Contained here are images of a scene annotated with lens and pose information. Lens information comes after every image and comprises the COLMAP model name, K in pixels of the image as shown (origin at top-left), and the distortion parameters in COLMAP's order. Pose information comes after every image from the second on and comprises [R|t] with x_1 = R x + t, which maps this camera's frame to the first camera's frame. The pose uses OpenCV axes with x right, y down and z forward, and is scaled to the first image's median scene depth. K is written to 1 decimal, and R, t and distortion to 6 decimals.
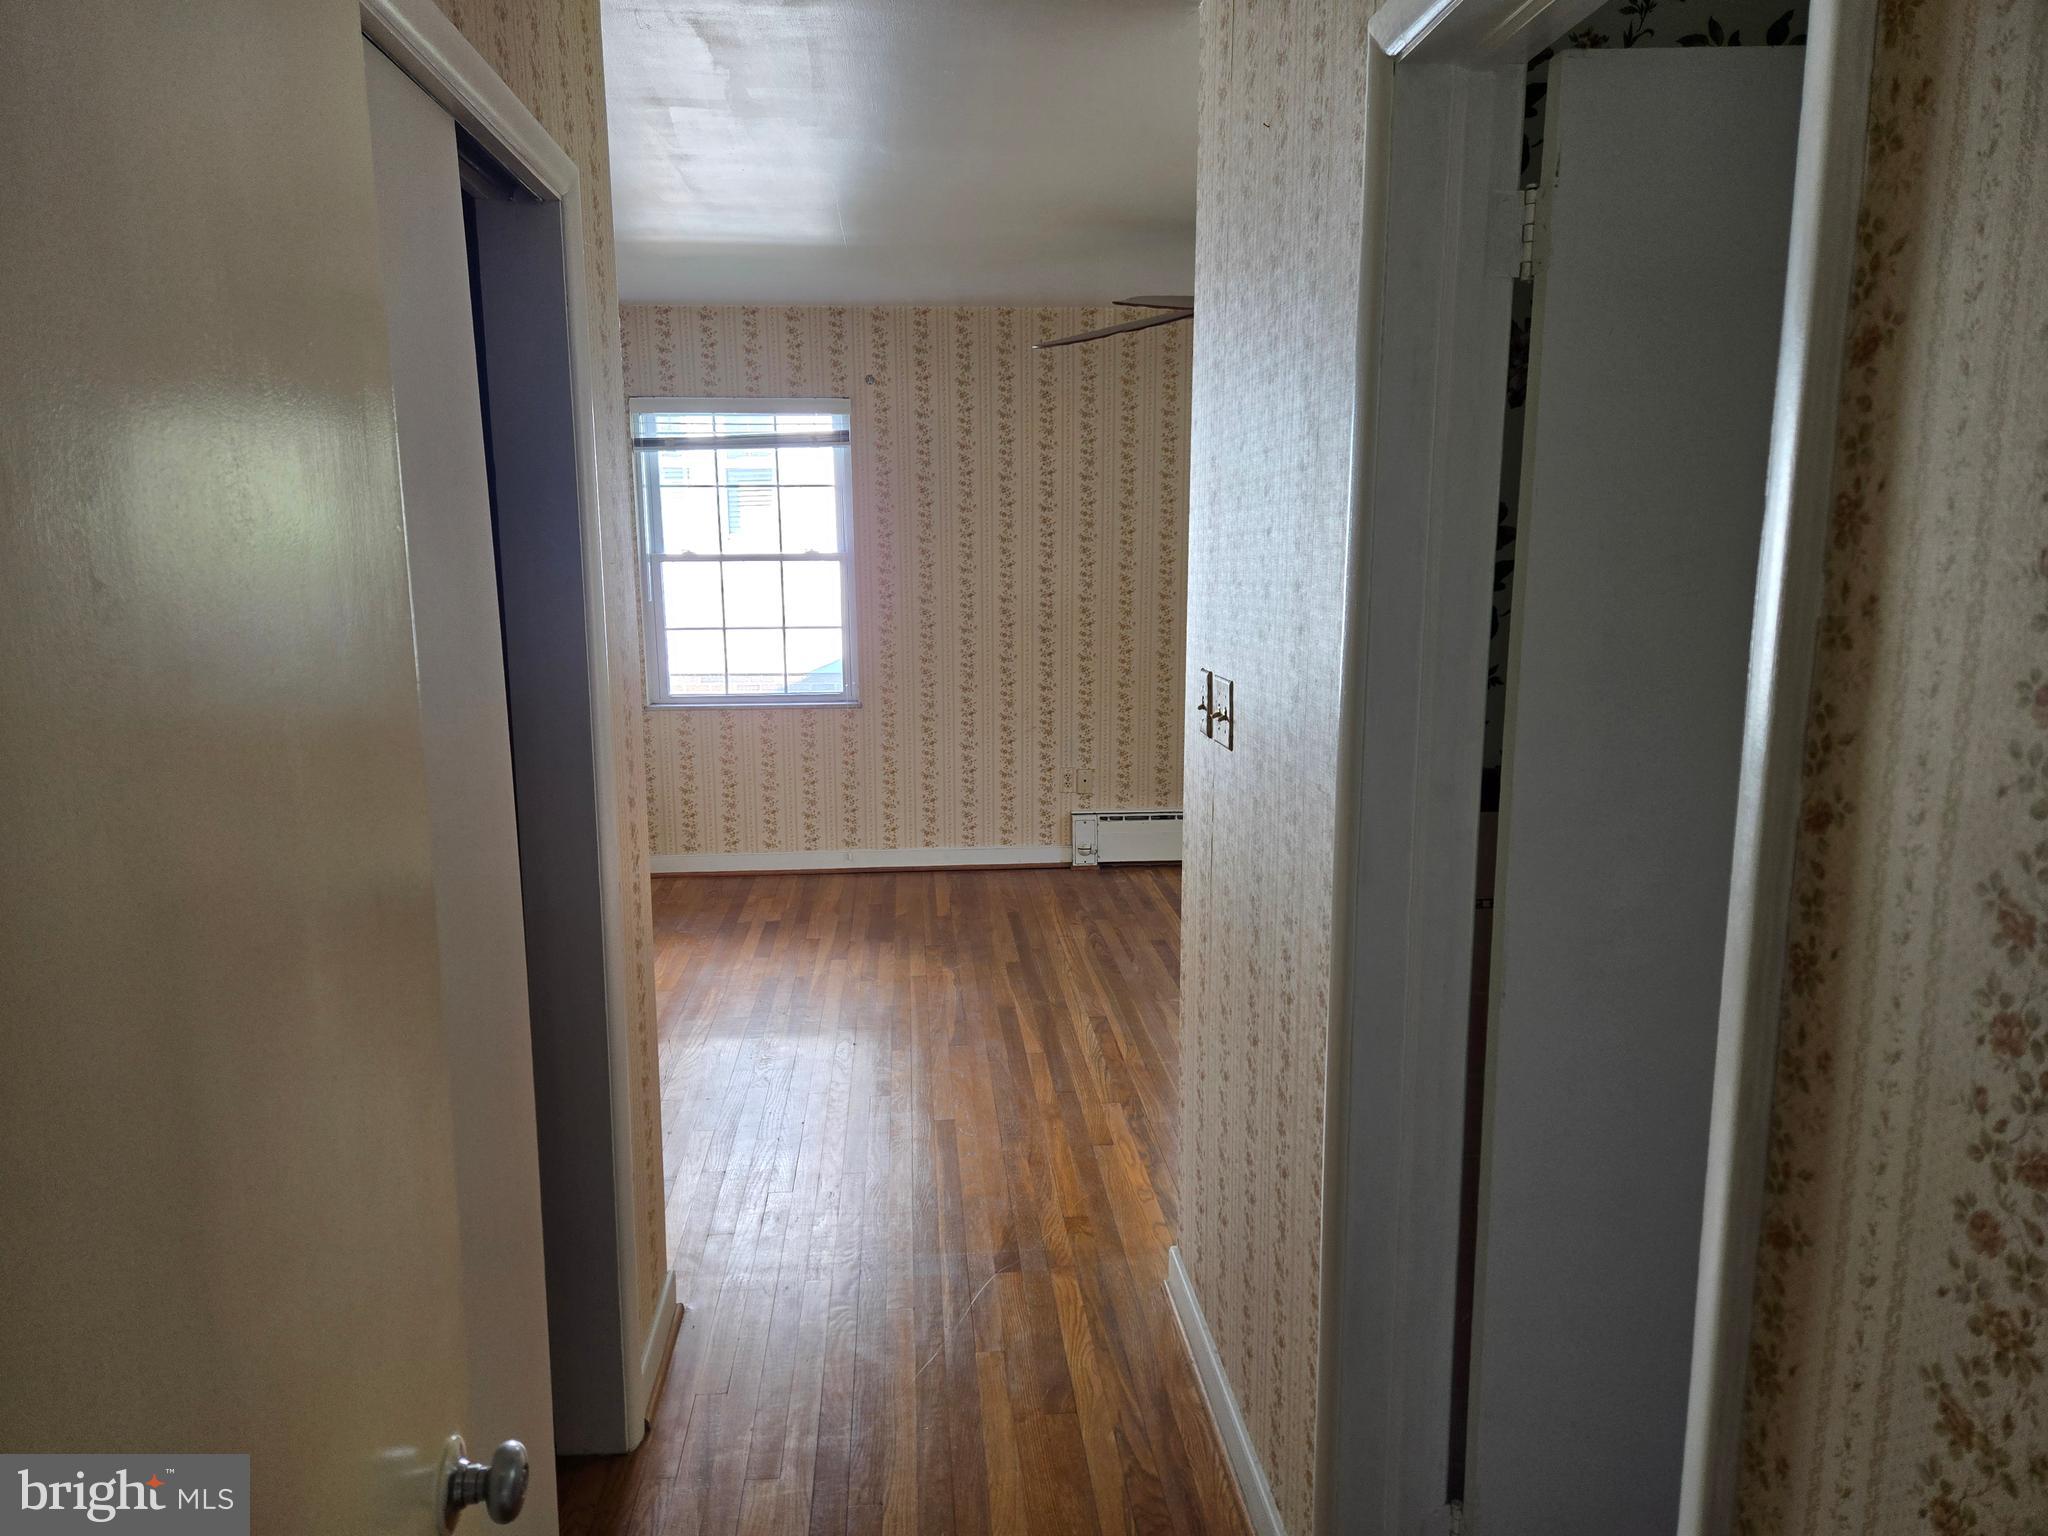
lens RADIAL K [[1378.5, 0, 1023.7], [0, 1378.5, 769.1], [0, 0, 1]] dist [0.047820, -0.014900]
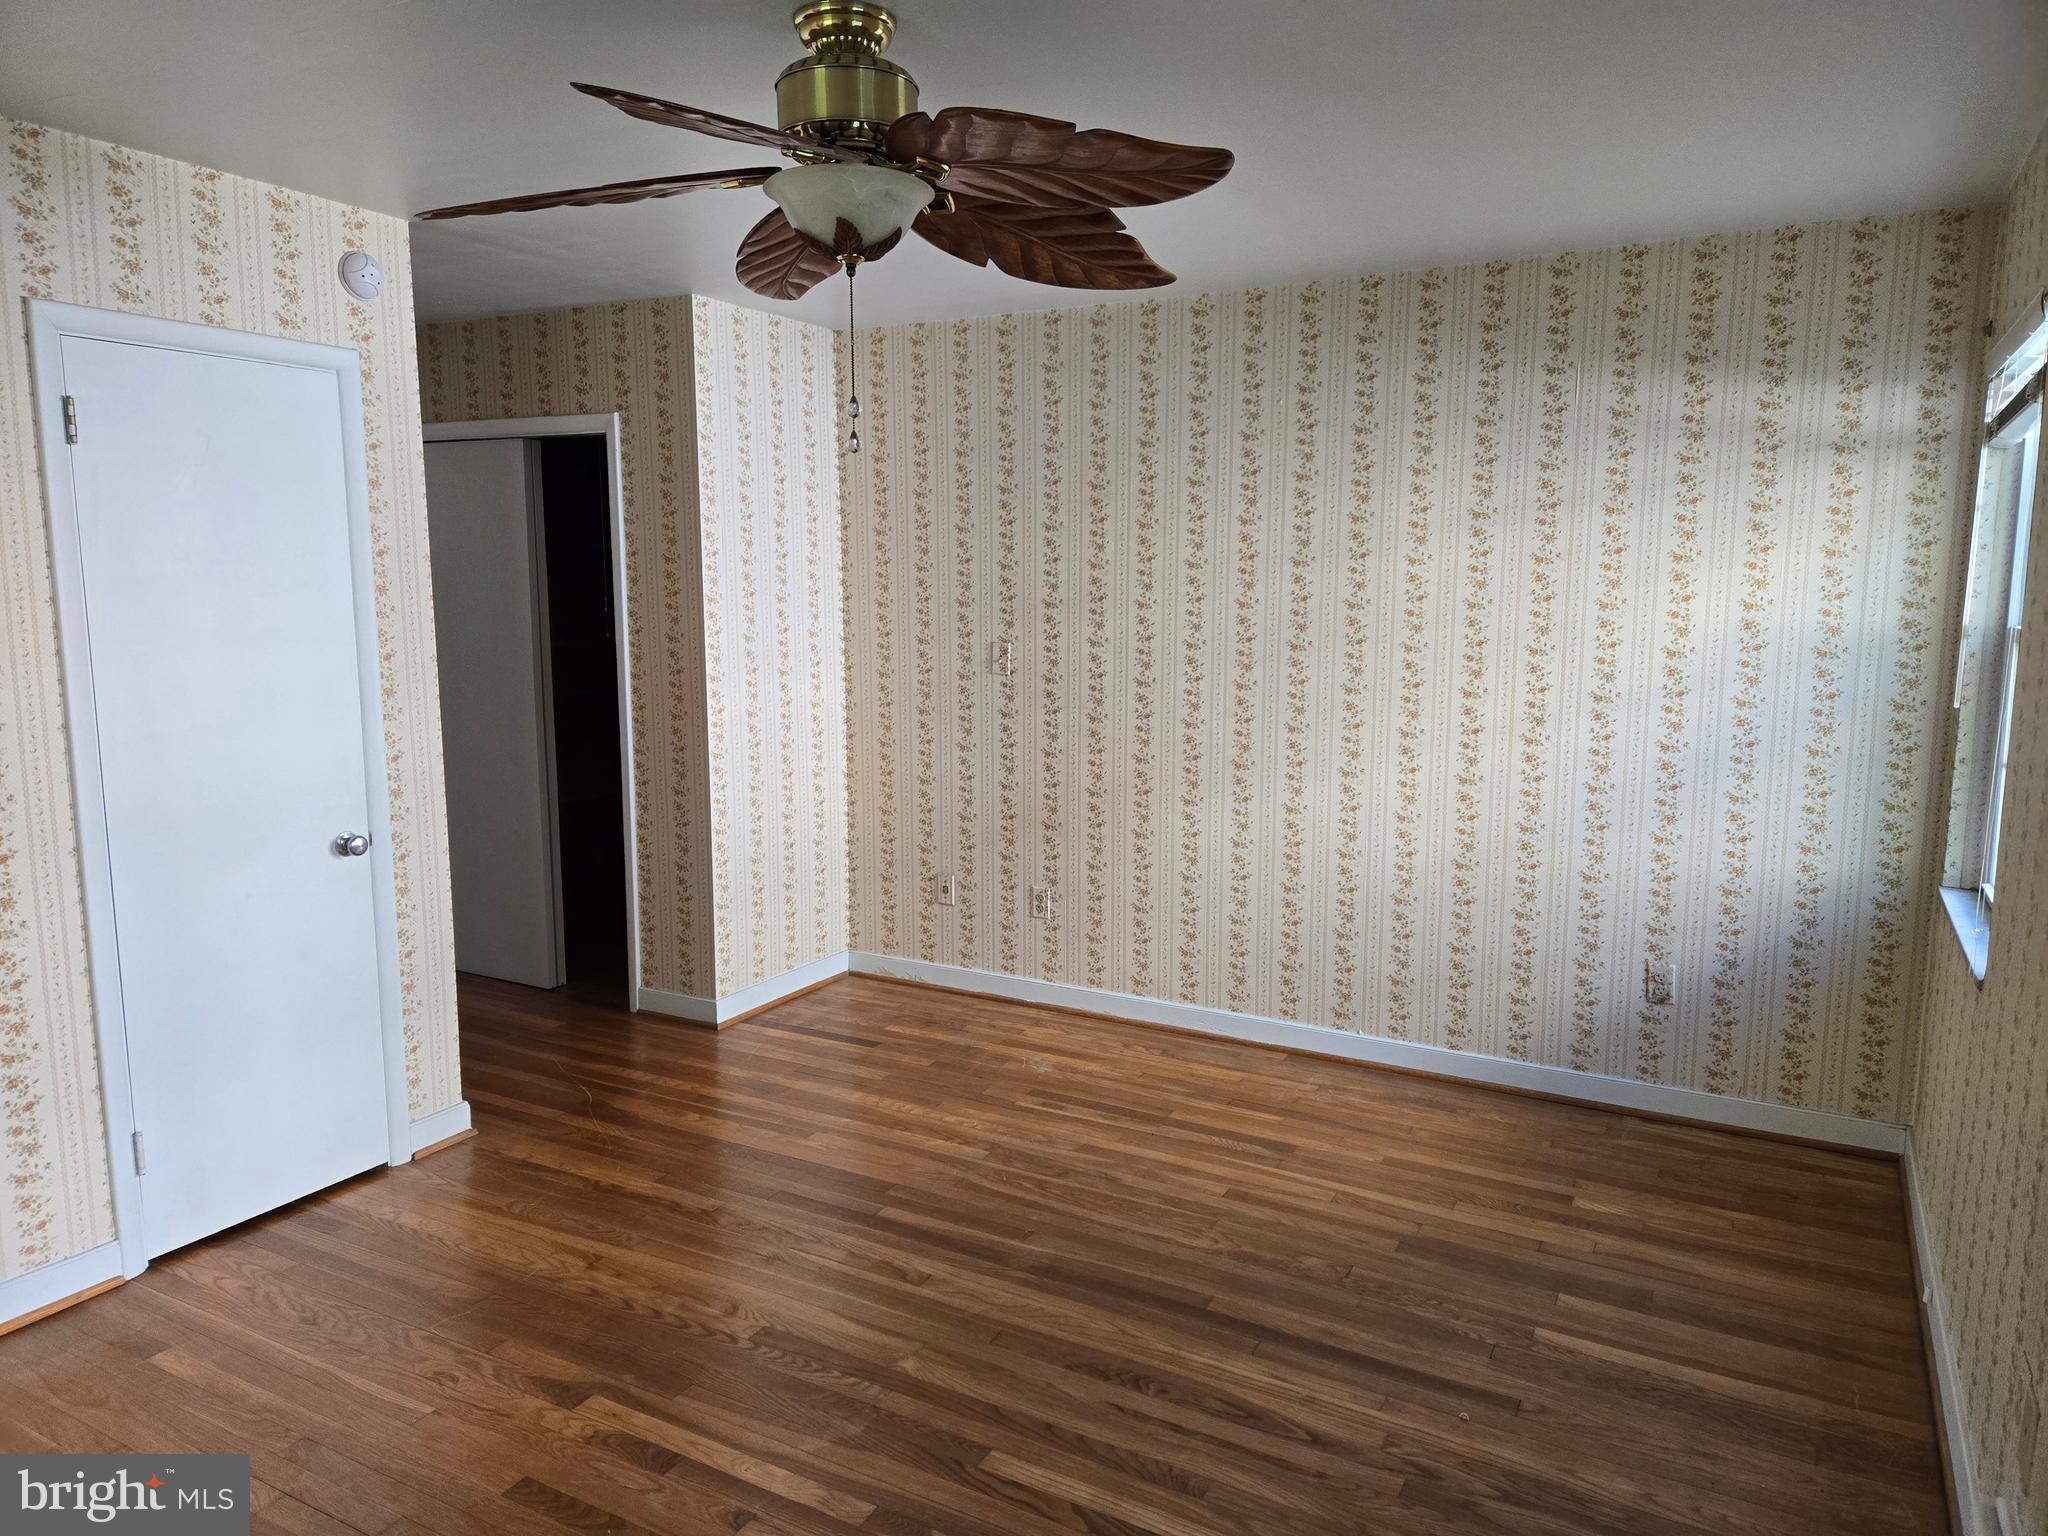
lens RADIAL K [[1378.5, 0, 1035.5], [0, 1378.5, 759.3], [0, 0, 1]] dist [0.047820, -0.014900]
pose [[-0.556813, 0.122170, -0.821605, 0.472415], [-0.140524, 0.961012, 0.238135, -0.209176], [0.818665, 0.248052, -0.517936, 1.110850]]
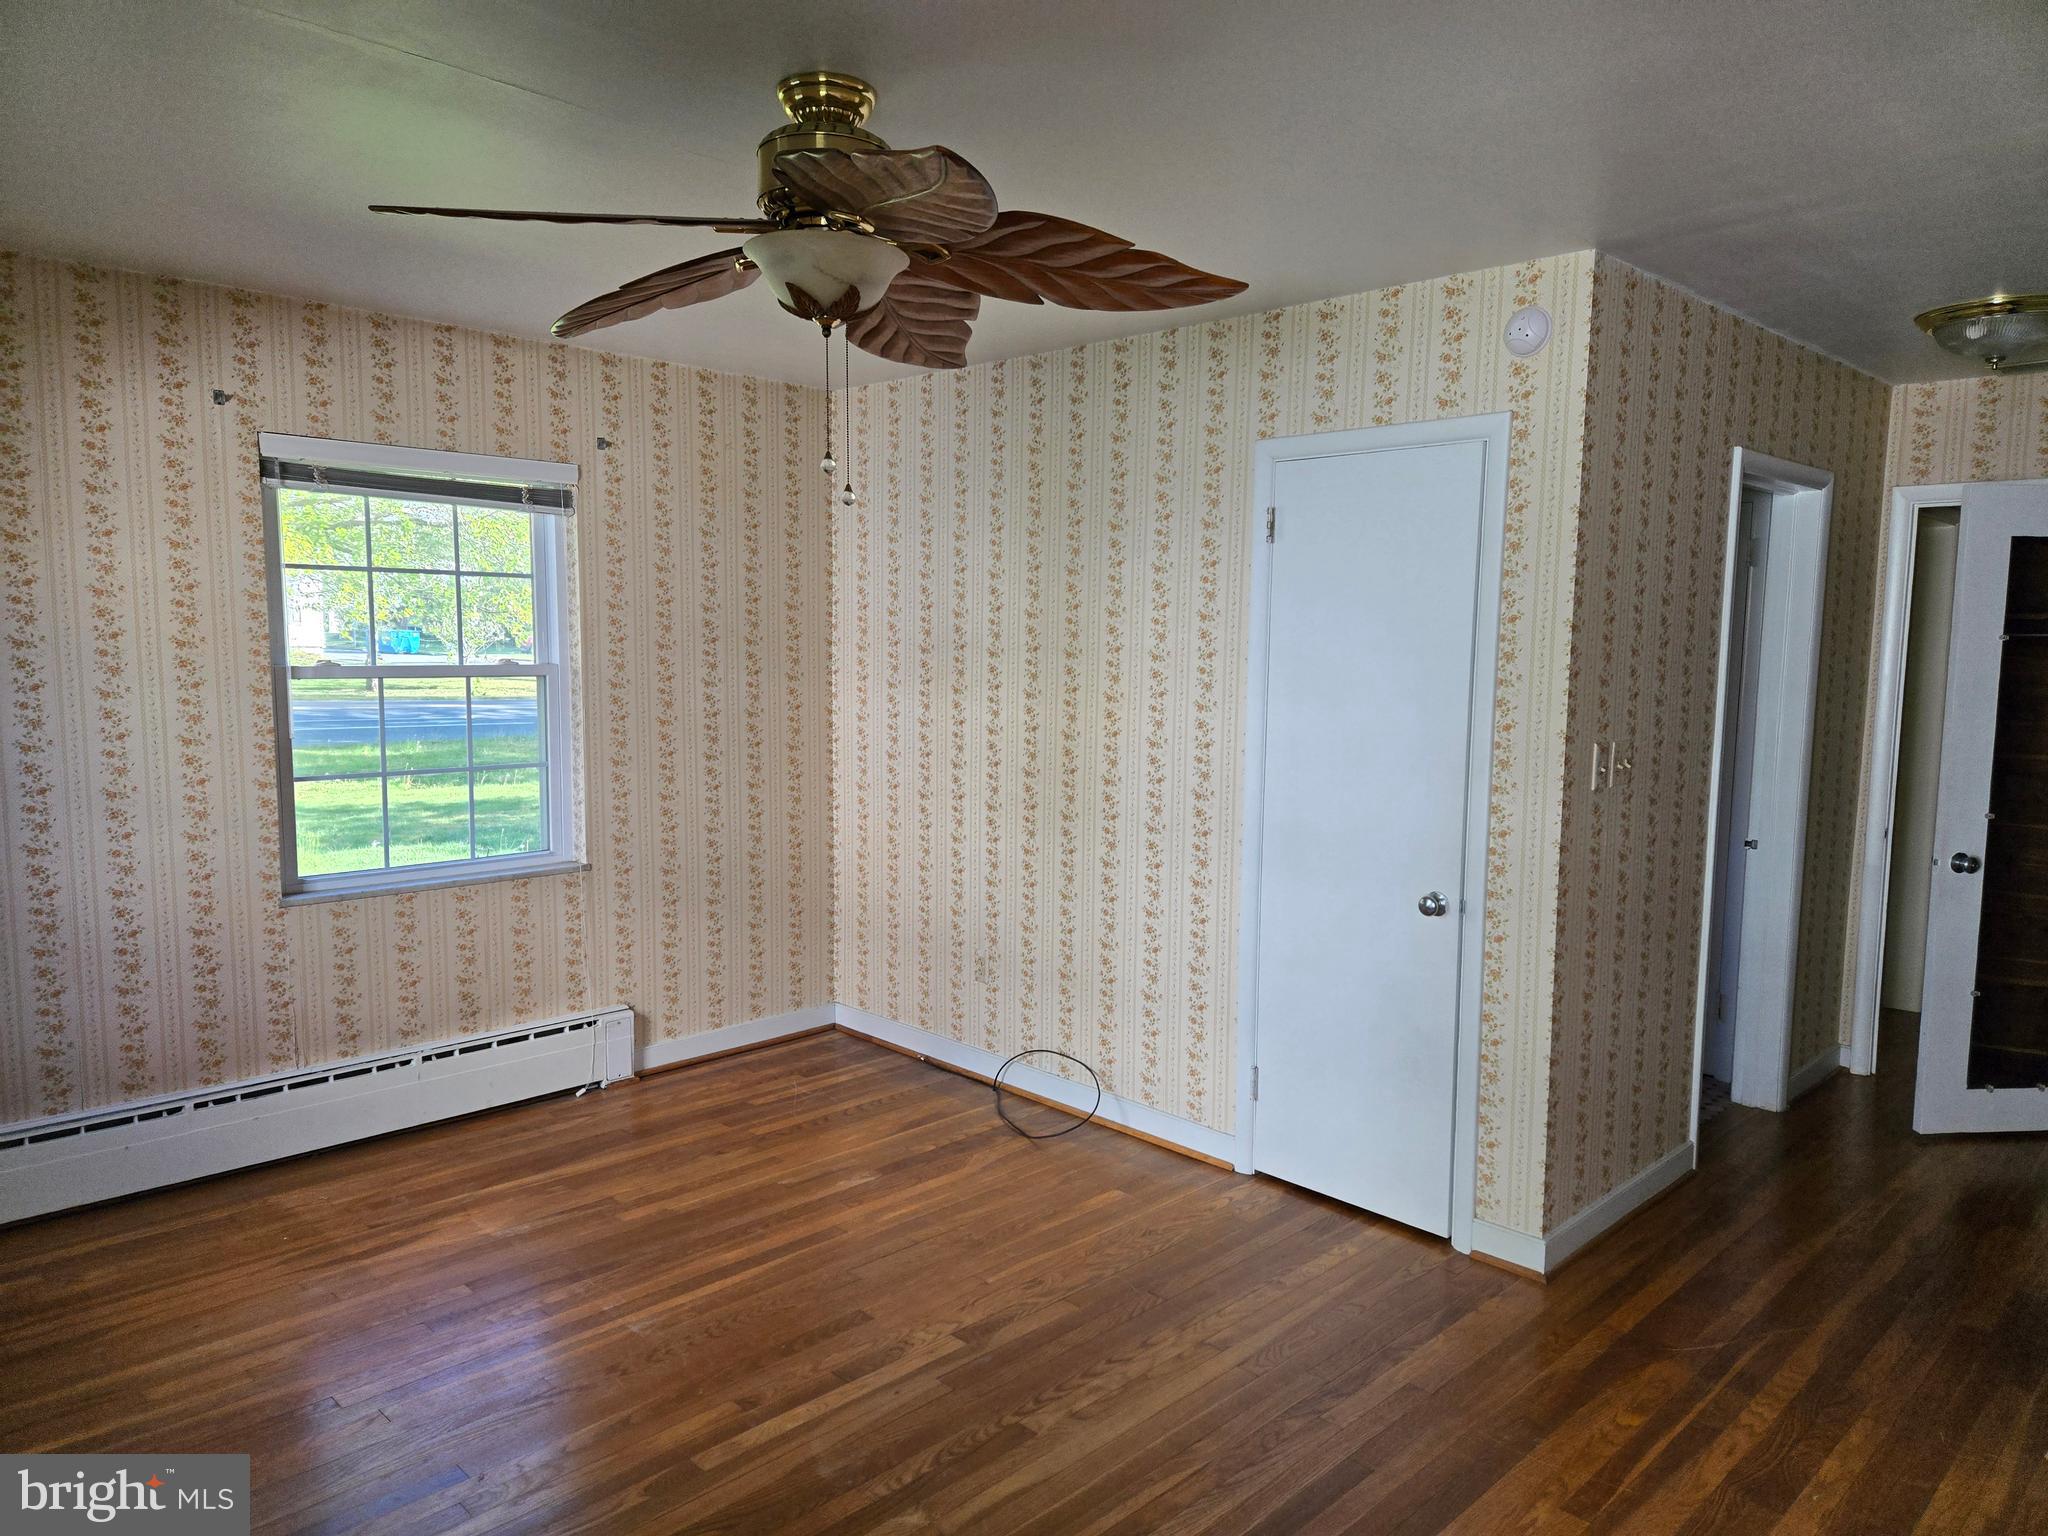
lens RADIAL K [[1378.5, 0, 1036.8], [0, 1378.5, 782.9], [0, 0, 1]] dist [0.047820, -0.014900]
pose [[-0.644546, -0.077715, 0.760606, -0.257957], [0.121208, 0.971854, 0.202012, -0.182468], [-0.754897, 0.222397, -0.616985, 1.056464]]
